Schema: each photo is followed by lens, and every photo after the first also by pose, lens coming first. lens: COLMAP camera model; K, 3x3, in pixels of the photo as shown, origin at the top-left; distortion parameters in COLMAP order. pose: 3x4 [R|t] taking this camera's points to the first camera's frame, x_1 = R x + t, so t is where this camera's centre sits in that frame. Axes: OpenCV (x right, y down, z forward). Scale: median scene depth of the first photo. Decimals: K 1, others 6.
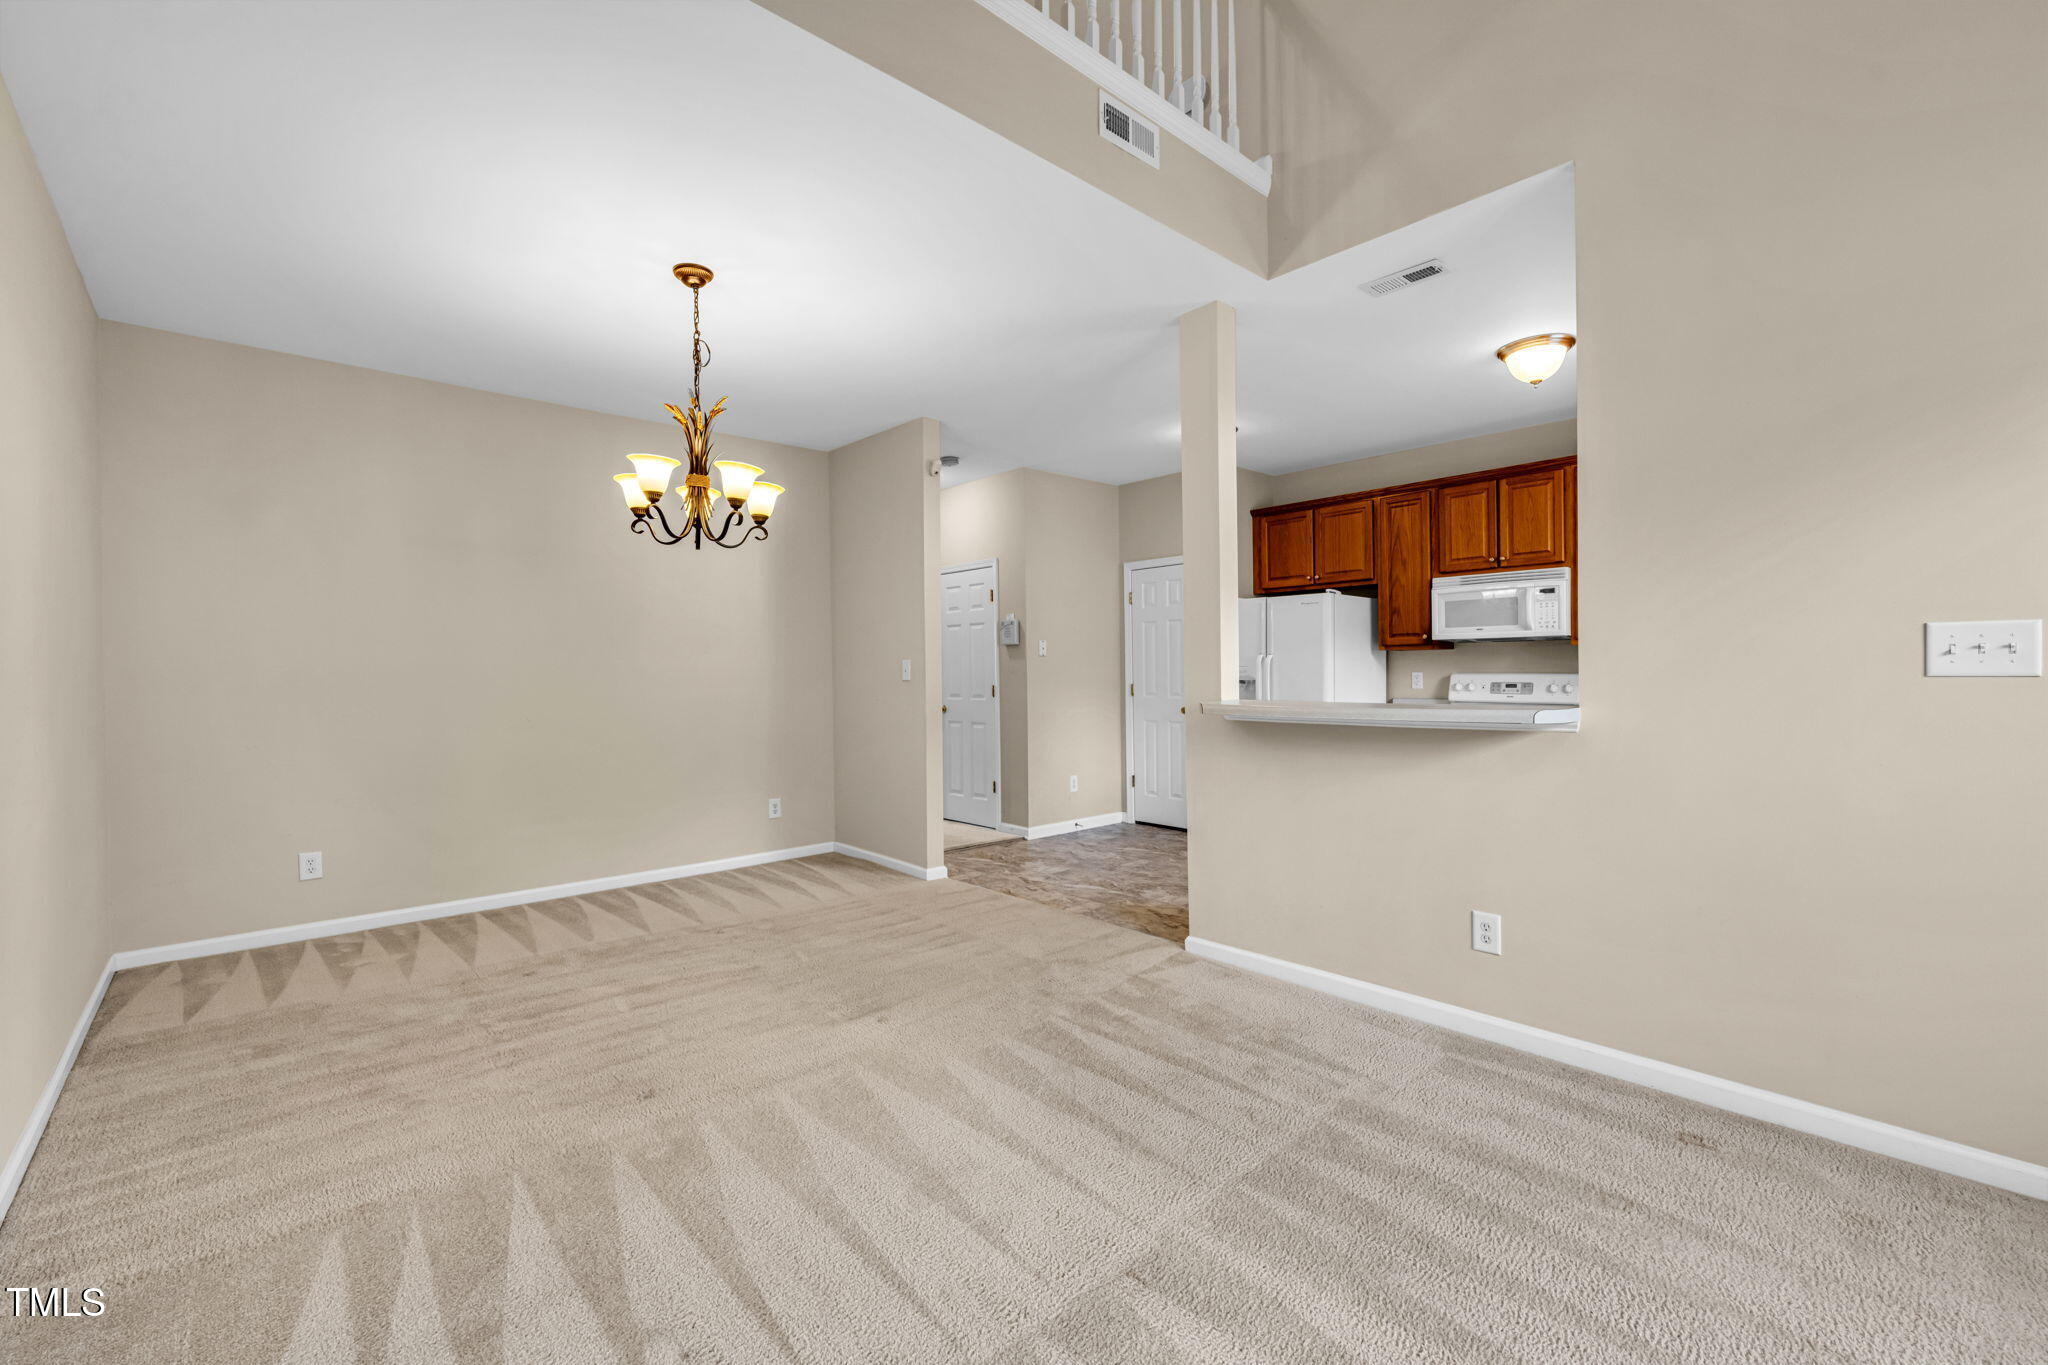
lens RADIAL K [[862.8, 0, 1010.1], [0, 862.8, 675.7], [0, 0, 1]] dist [-0.005308, 0.001806]
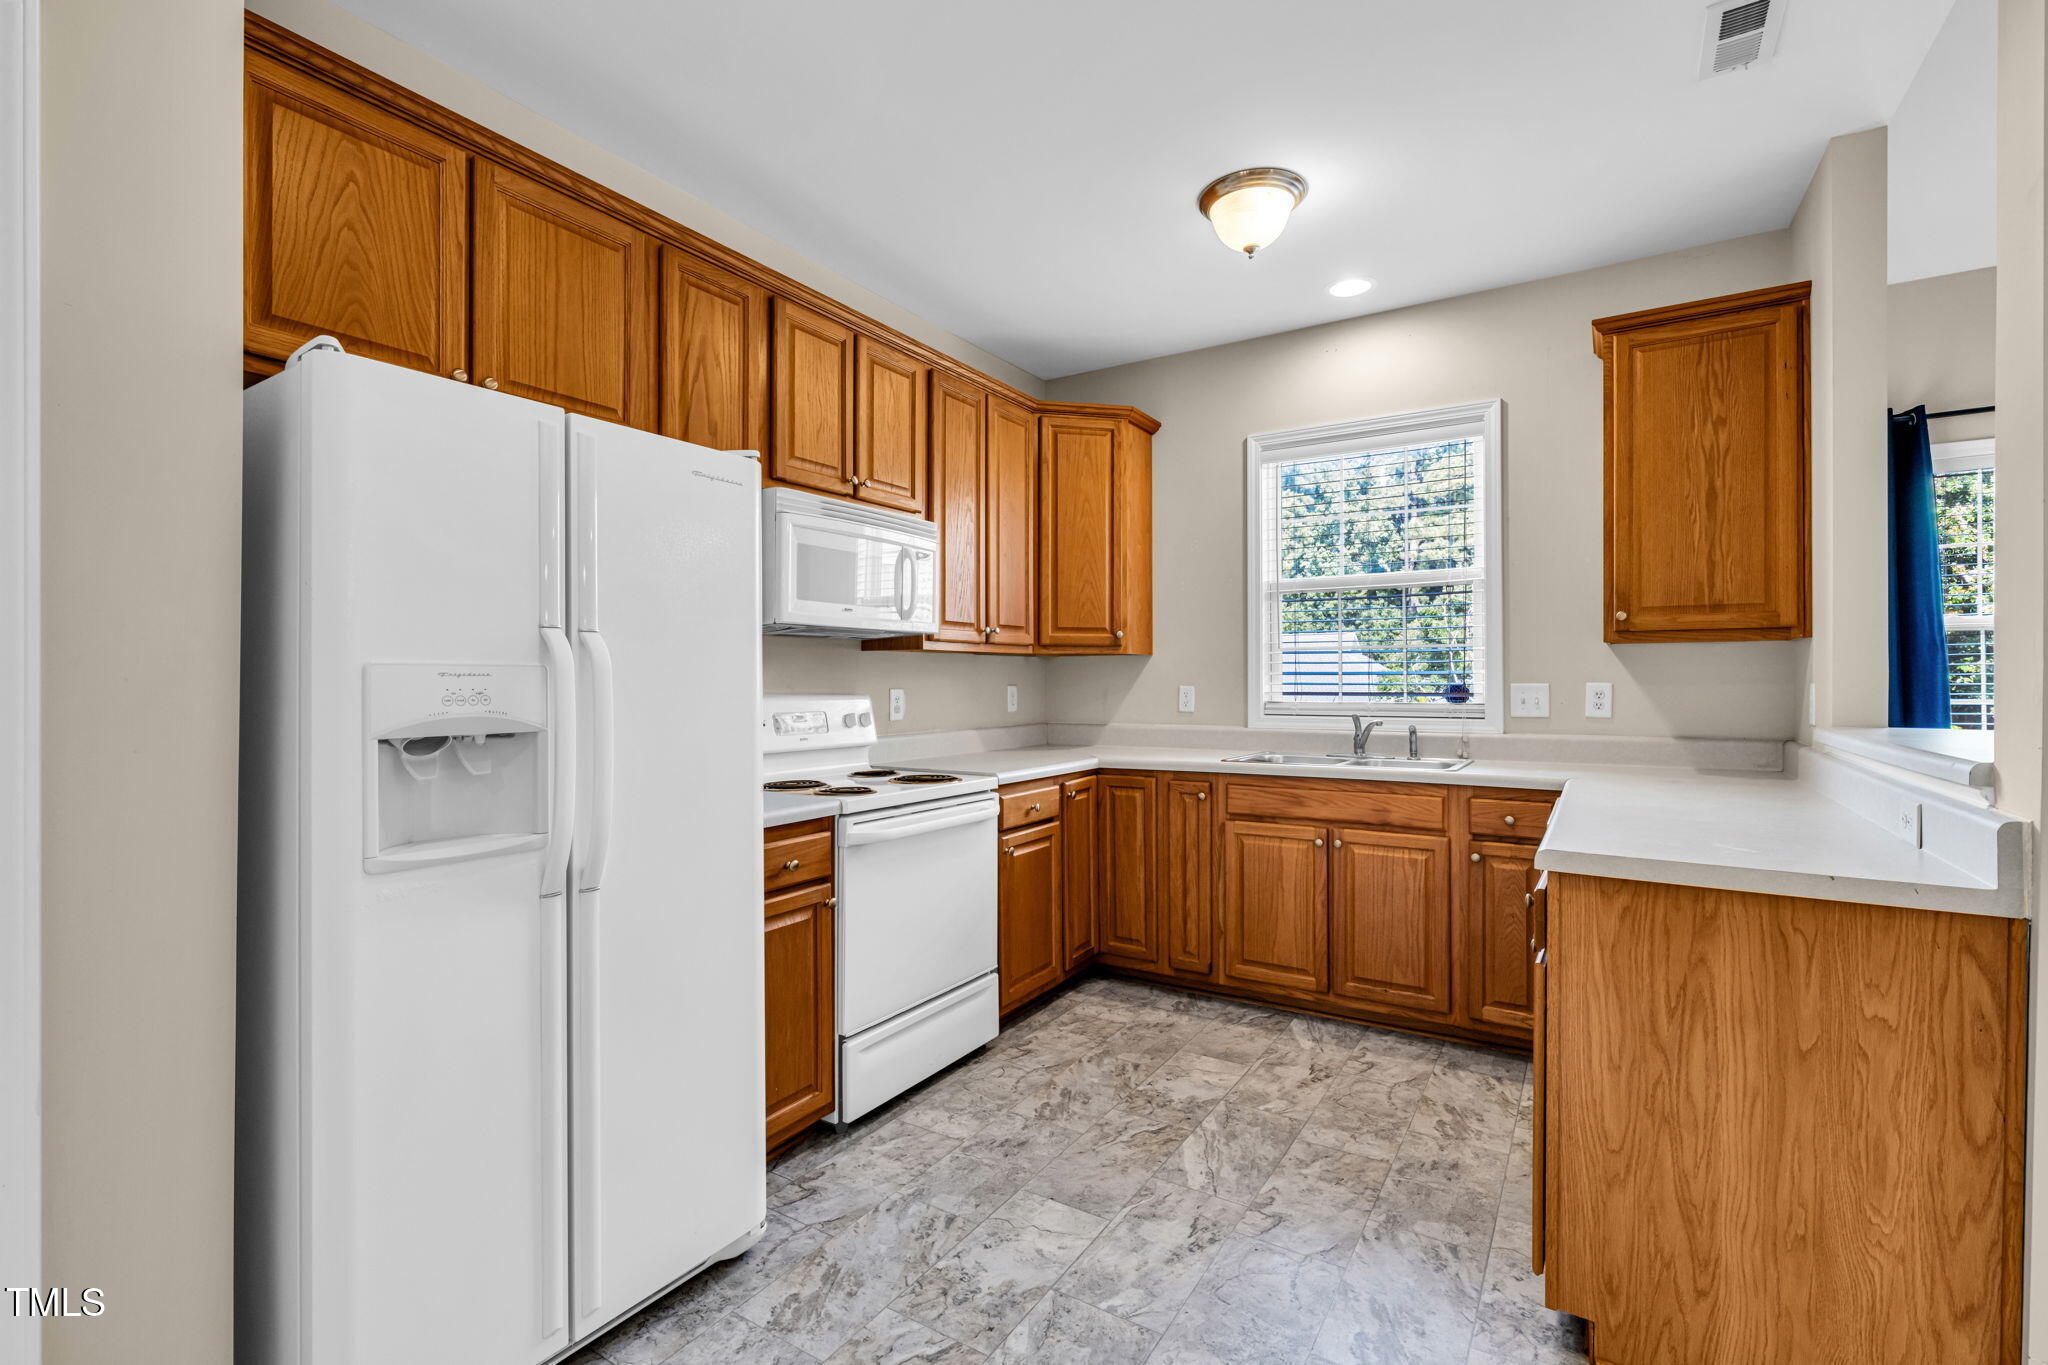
lens RADIAL K [[910.4, 0, 1013.7], [0, 910.4, 675.4], [0, 0, 1]] dist [-0.004031, 0.002135]
pose [[-0.274324, 0.013571, 0.961542, -0.001233], [0.008111, 0.999898, -0.011798, -0.007723], [-0.961603, 0.004562, -0.274406, 1.059115]]
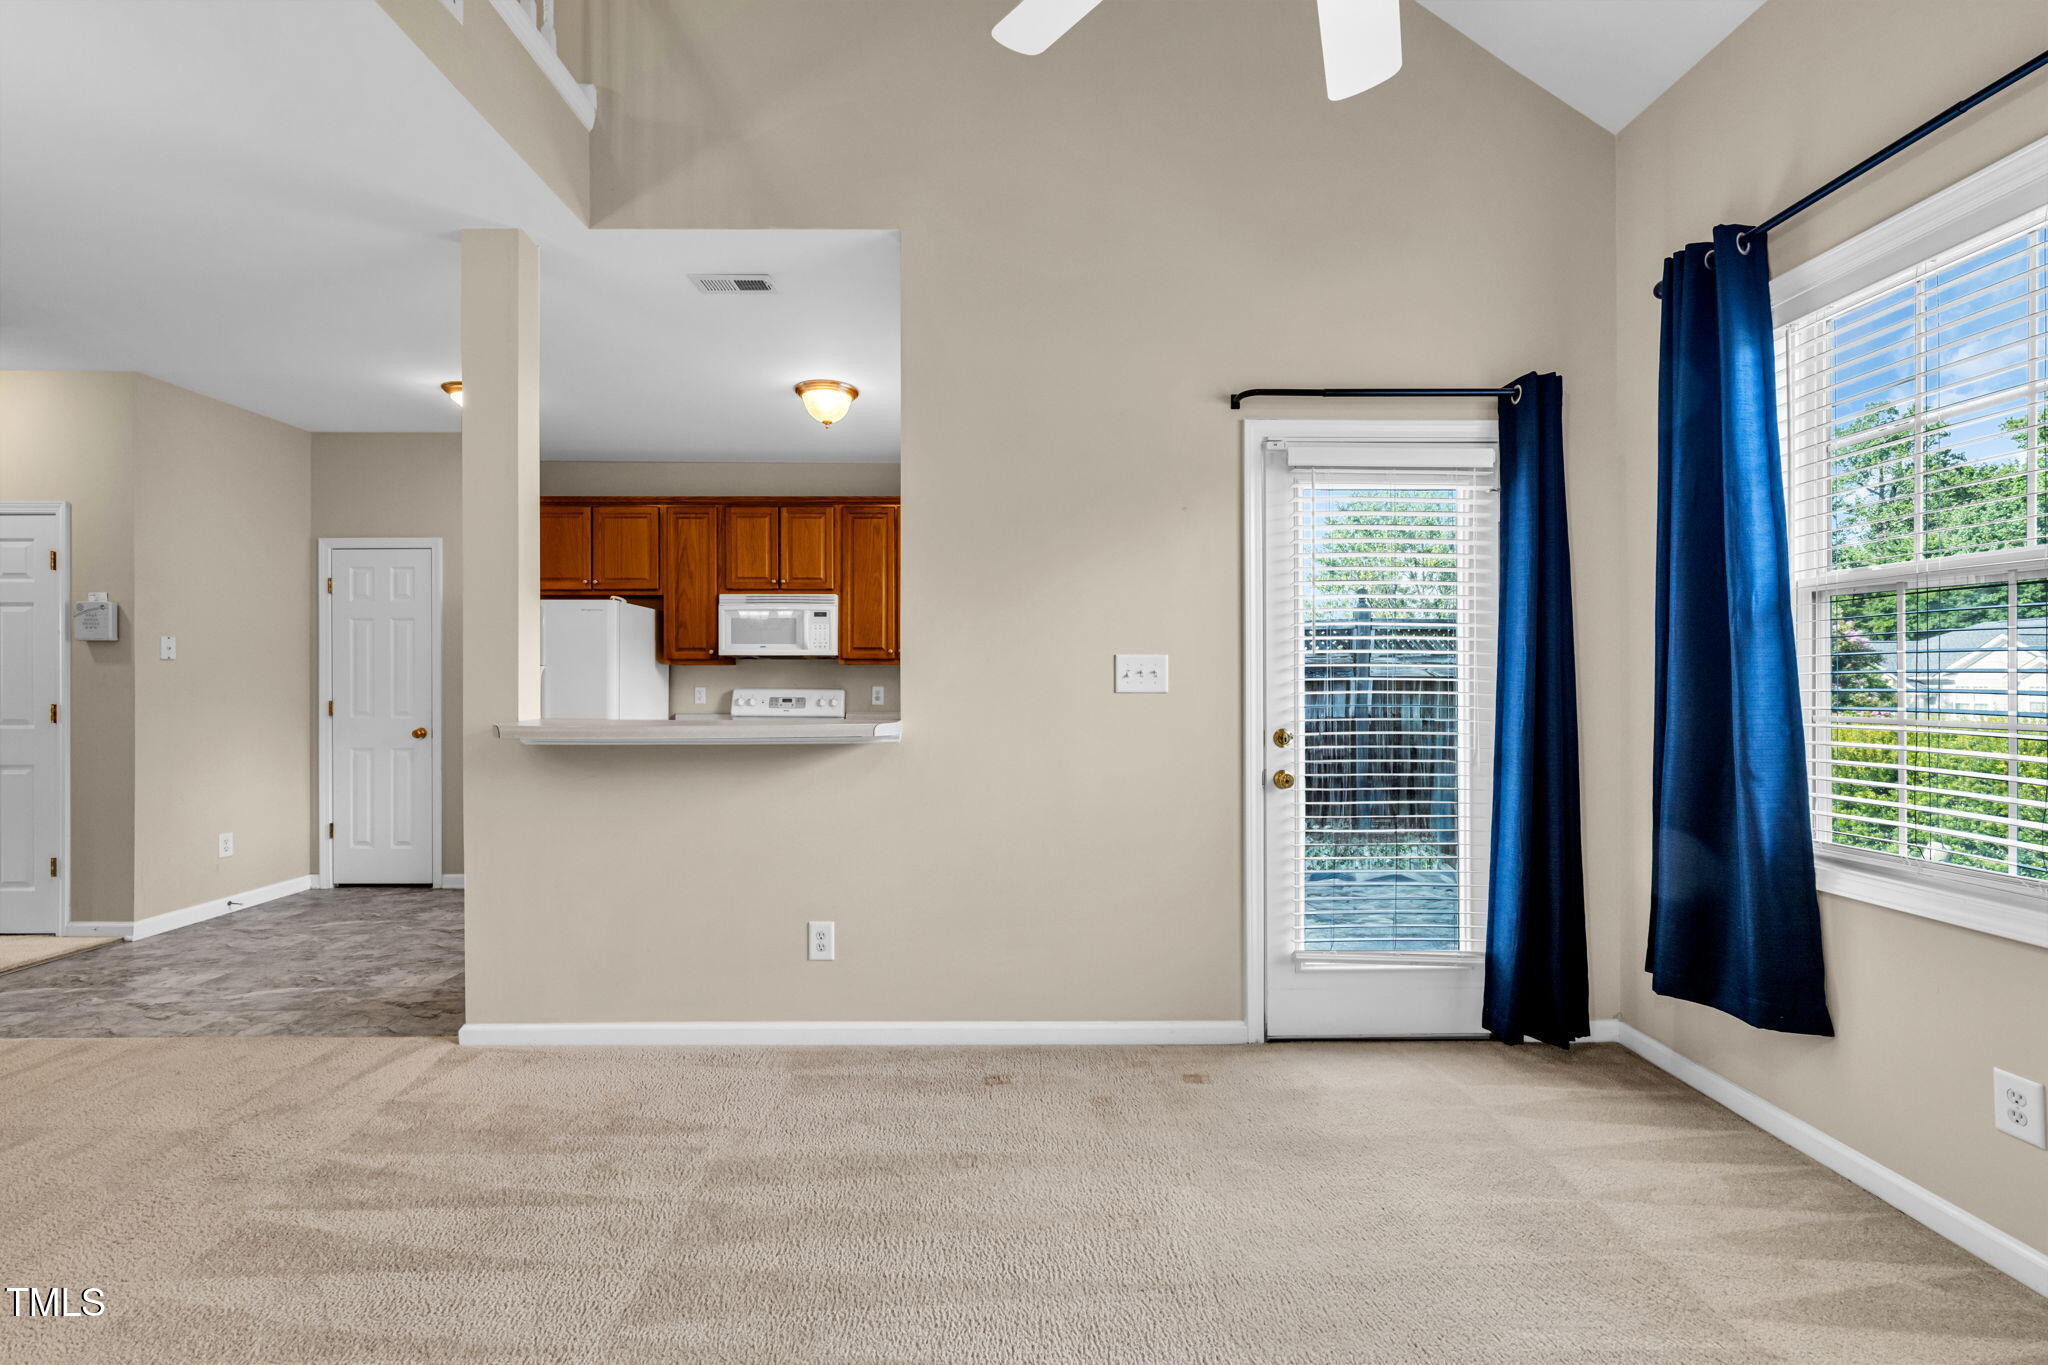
lens RADIAL K [[862.8, 0, 1024.4], [0, 862.8, 680.4], [0, 0, 1]] dist [-0.005308, 0.001806]
pose [[0.655224, 0.011812, 0.755343, -0.037359], [-0.002920, 0.999910, -0.013103, -0.000180], [-0.755429, 0.006380, 0.655199, 0.075037]]
